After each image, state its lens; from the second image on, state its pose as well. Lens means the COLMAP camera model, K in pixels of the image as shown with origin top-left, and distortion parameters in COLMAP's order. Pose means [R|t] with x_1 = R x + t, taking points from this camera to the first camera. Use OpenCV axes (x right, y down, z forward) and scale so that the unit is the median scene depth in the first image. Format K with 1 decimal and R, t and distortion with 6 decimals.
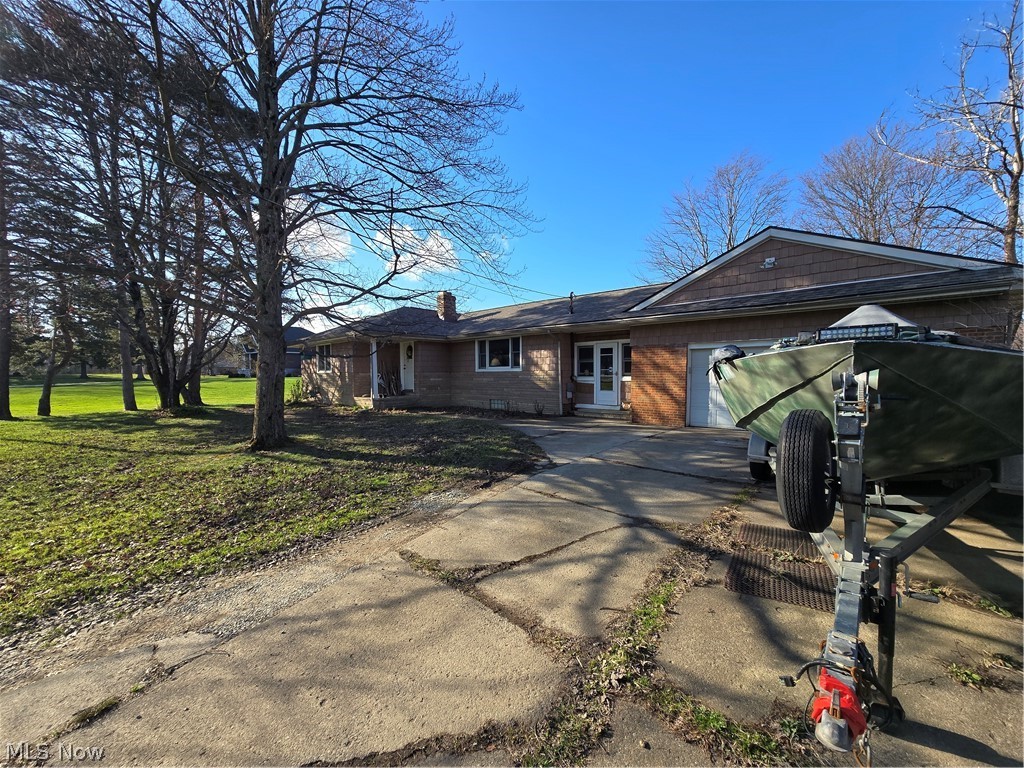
lens RADIAL K [[409.3, 0, 510.1], [0, 409.3, 387.8], [0, 0, 1]] dist [-0.012846, 0.000012]
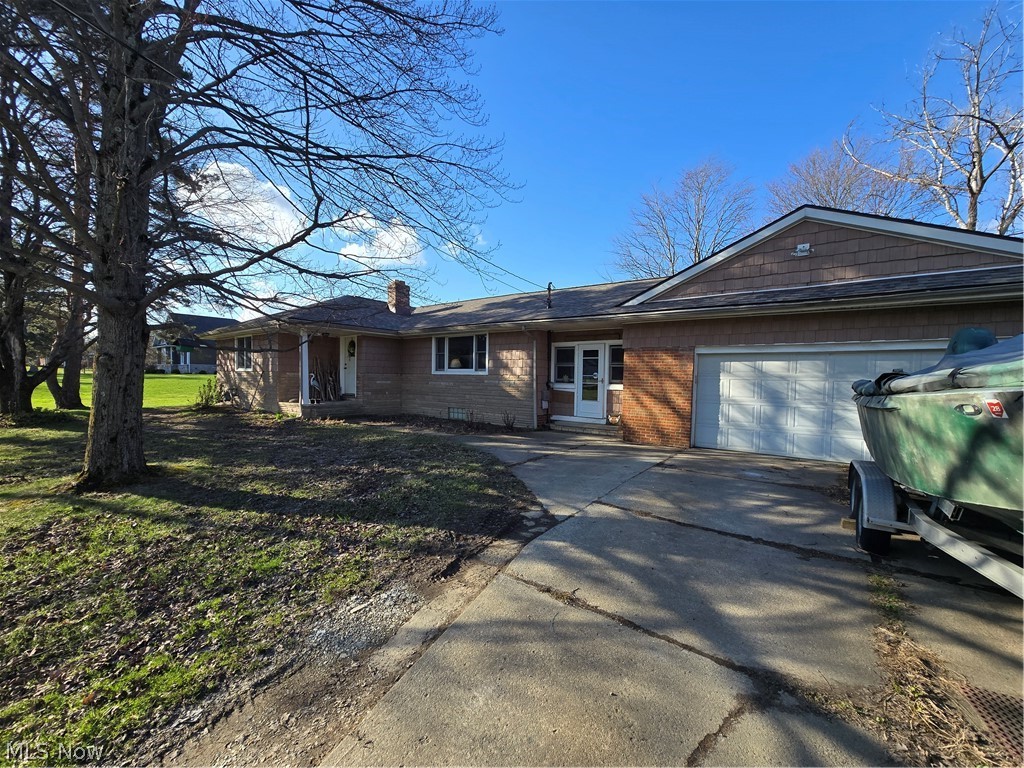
lens RADIAL K [[409.3, 0, 508.8], [0, 409.3, 391.1], [0, 0, 1]] dist [-0.012846, 0.000012]
pose [[0.994105, 0.019082, 0.106731, -0.024618], [-0.019272, 0.999814, 0.000747, -0.012237], [-0.106696, -0.002799, 0.994288, 0.220767]]
